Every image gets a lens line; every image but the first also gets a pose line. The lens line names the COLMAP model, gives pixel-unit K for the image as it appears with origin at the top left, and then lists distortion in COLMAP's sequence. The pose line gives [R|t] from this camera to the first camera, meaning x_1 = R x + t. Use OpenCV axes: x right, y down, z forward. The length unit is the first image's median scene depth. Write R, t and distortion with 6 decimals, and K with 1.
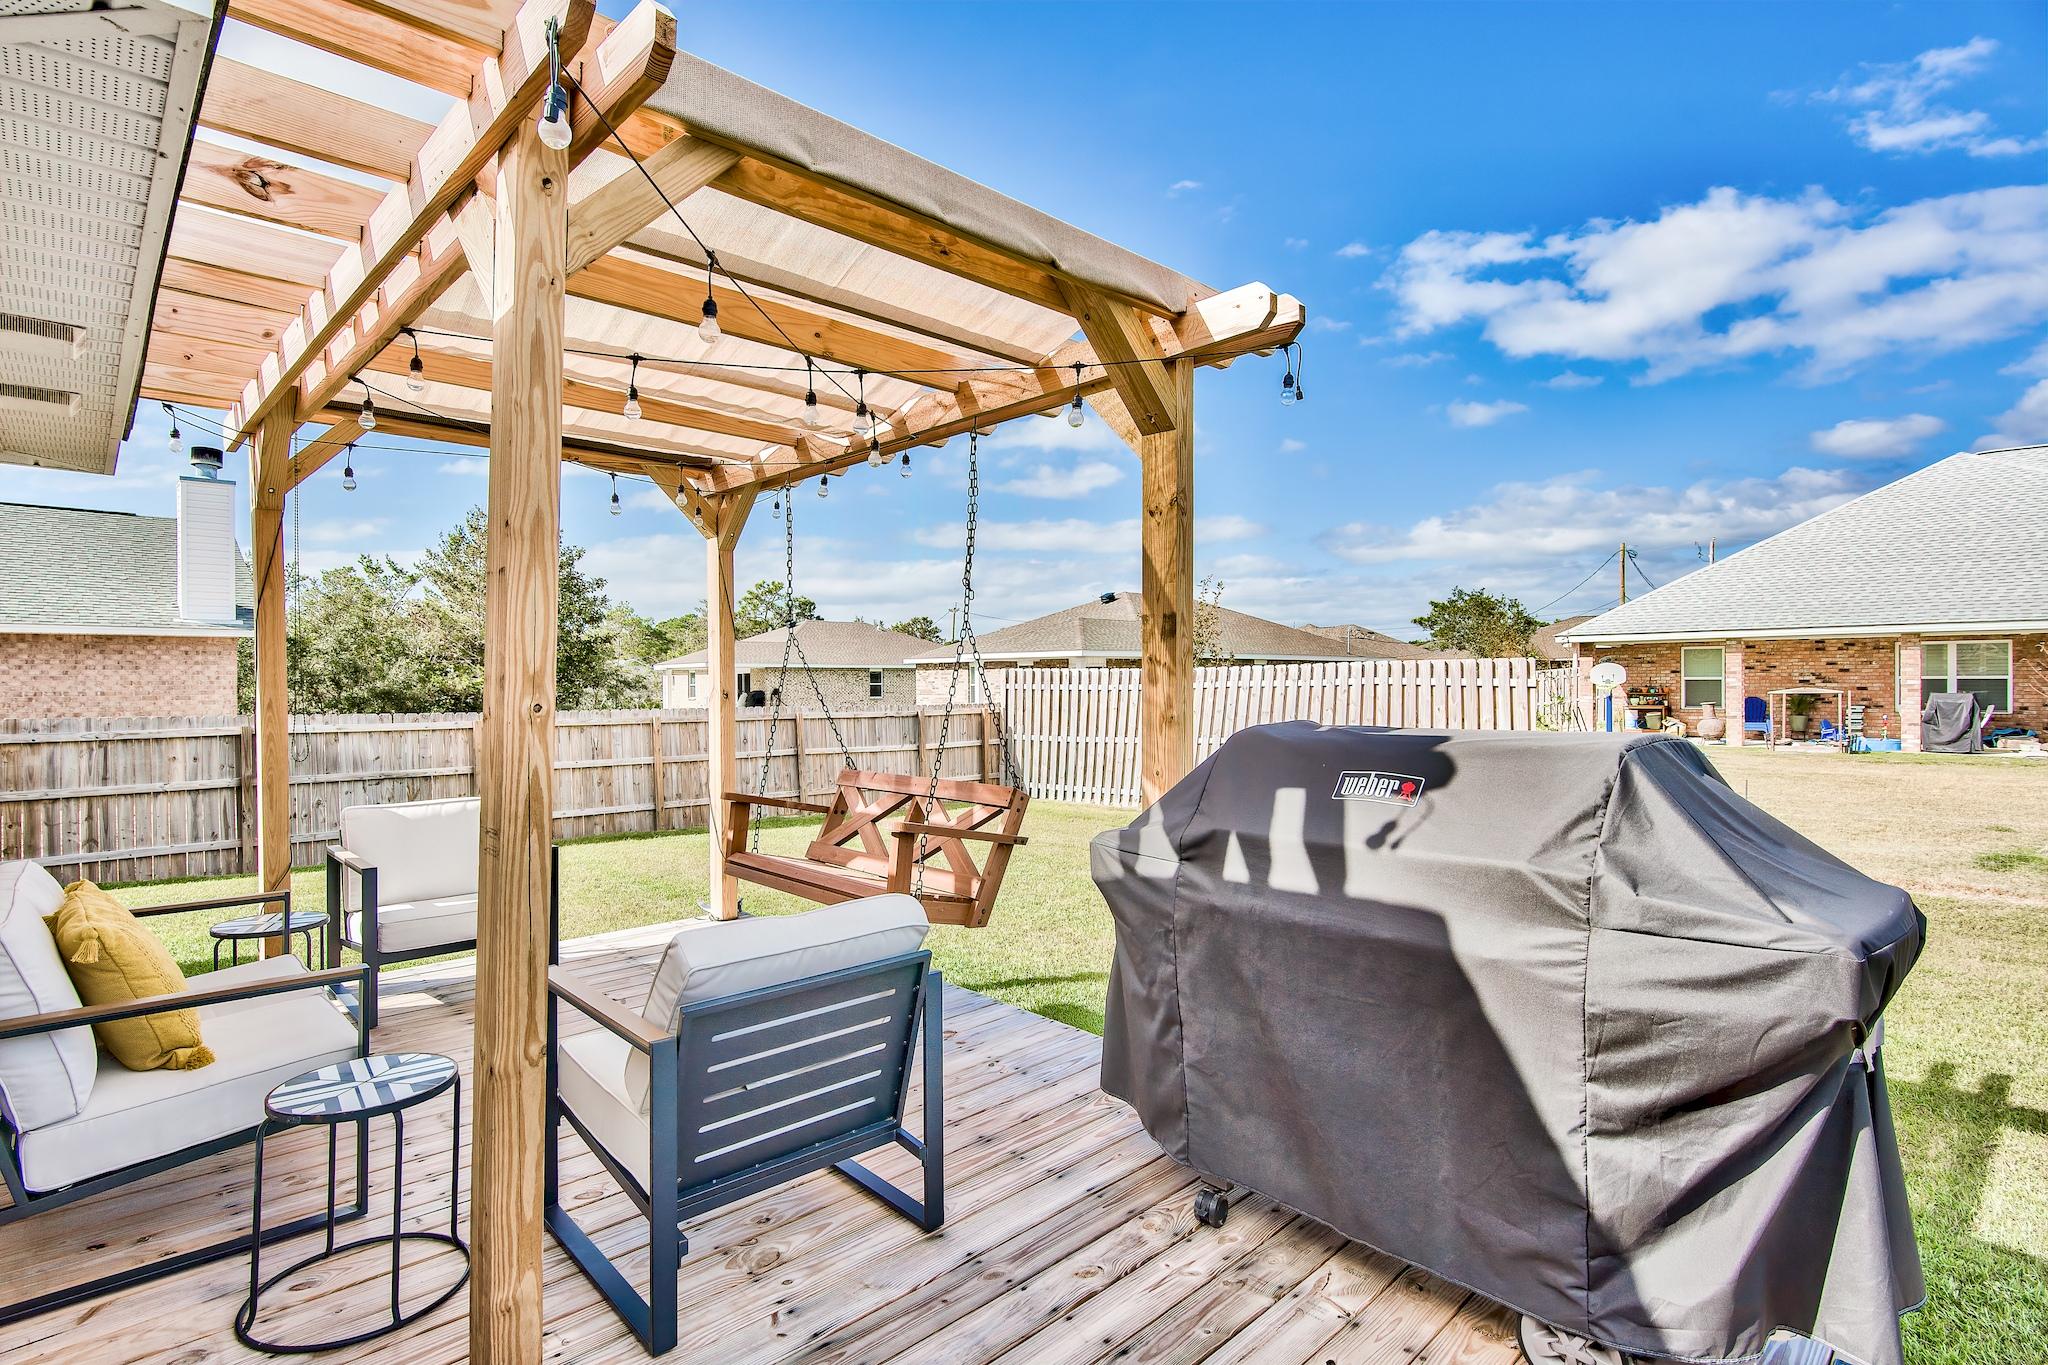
lens RADIAL K [[1003.7, 0, 1020.9], [0, 1003.7, 680.4], [0, 0, 1]] dist [-0.001772, -0.000232]
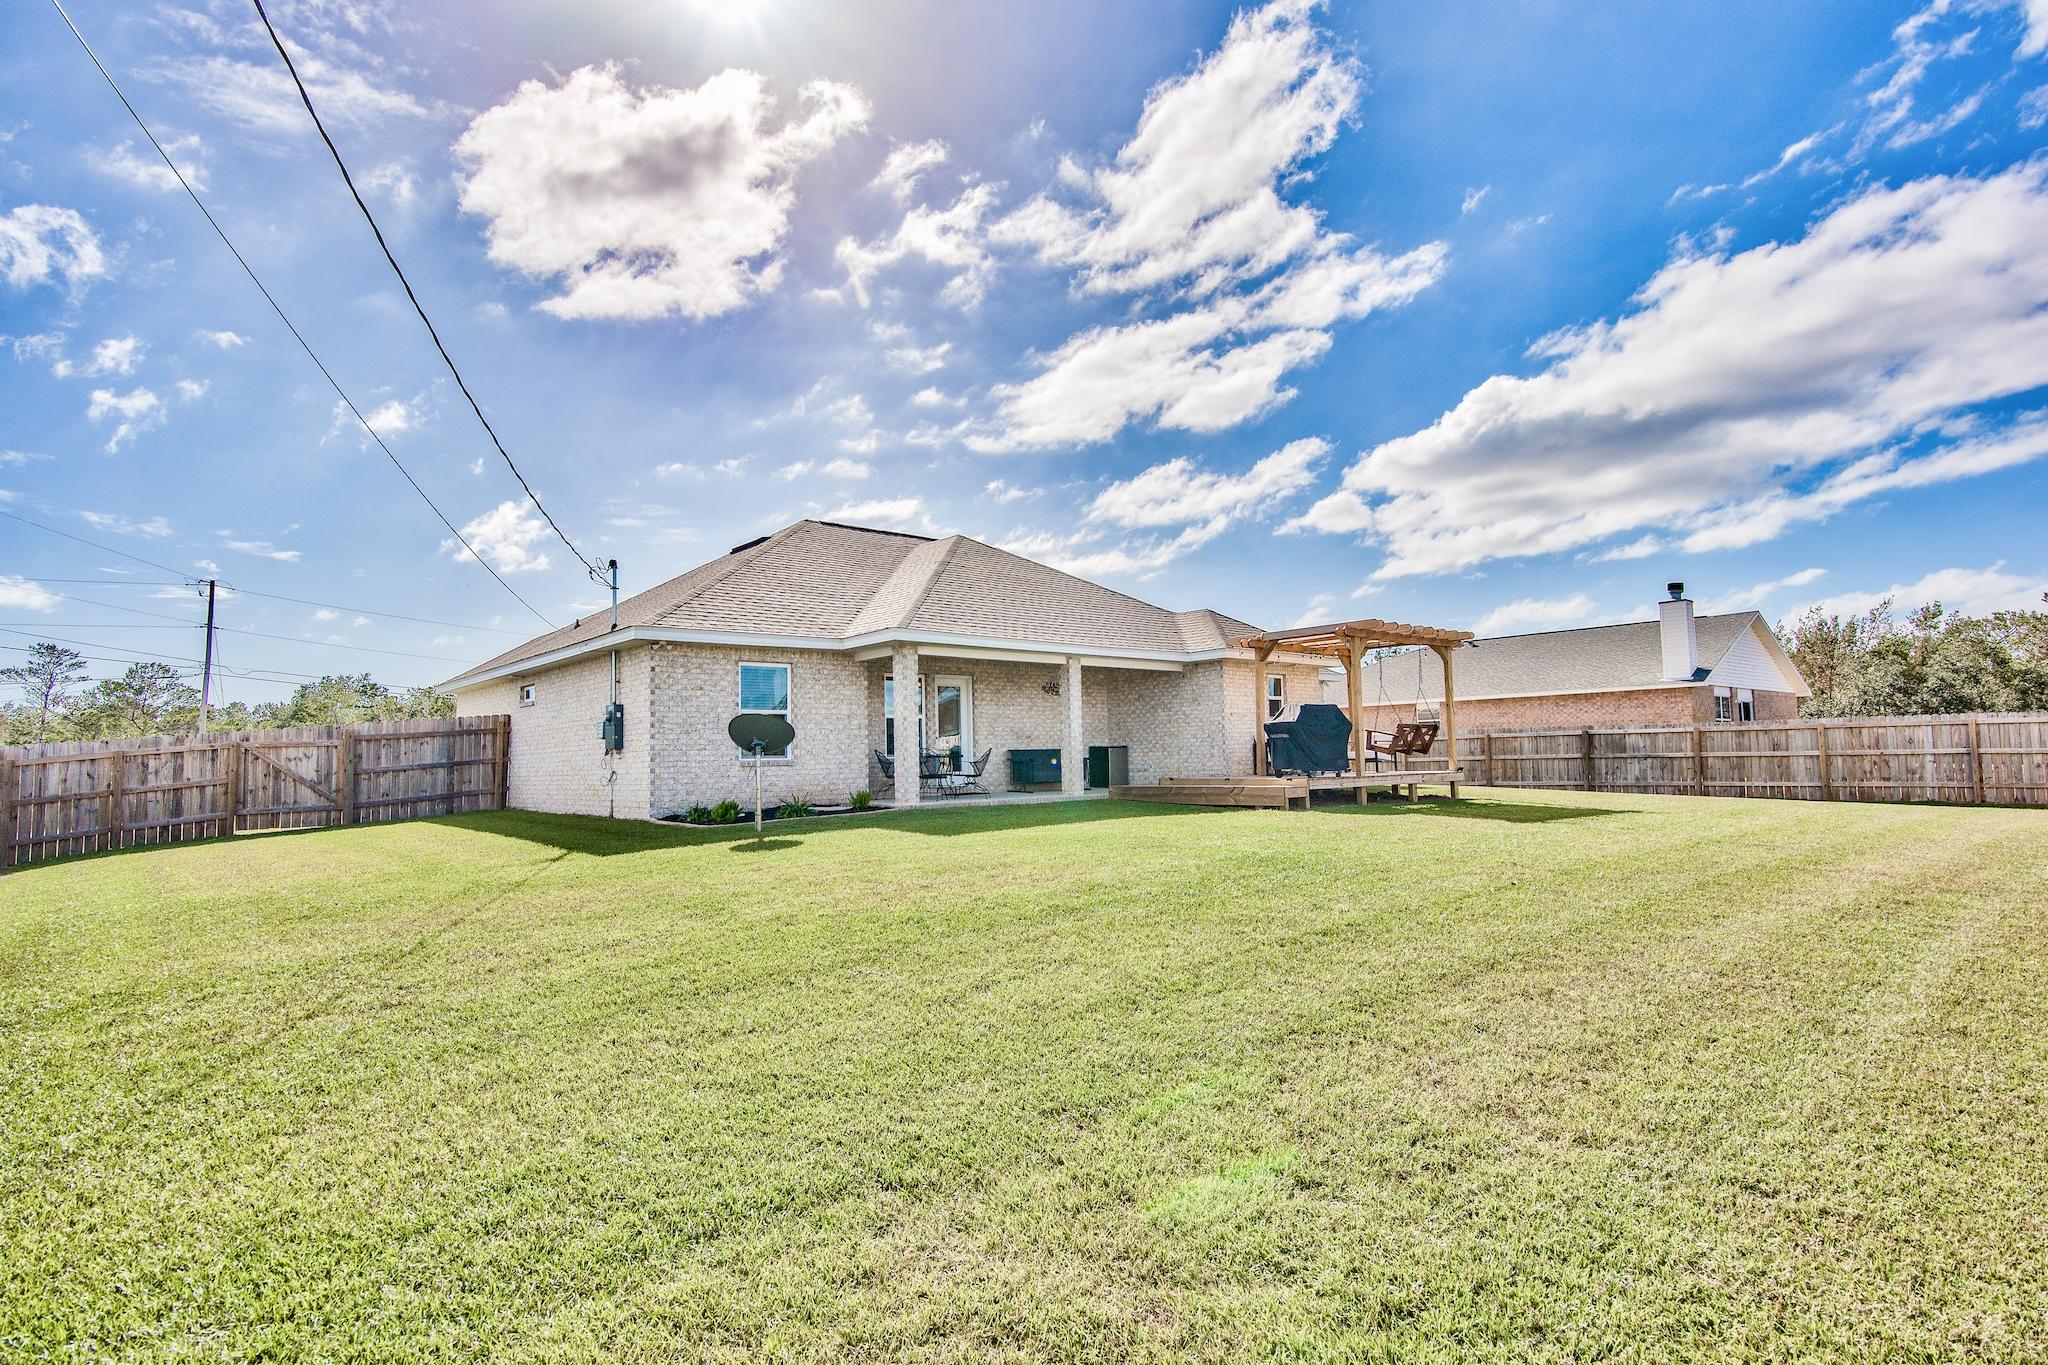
lens RADIAL K [[988.6, 0, 1021.6], [0, 988.6, 688.7], [0, 0, 1]] dist [0.019196, 0.000043]
pose [[-0.069713, -0.062633, -0.995599, 1.202123], [0.024679, 0.997613, -0.064488, 0.051271], [0.997262, -0.029066, -0.068001, -0.070082]]
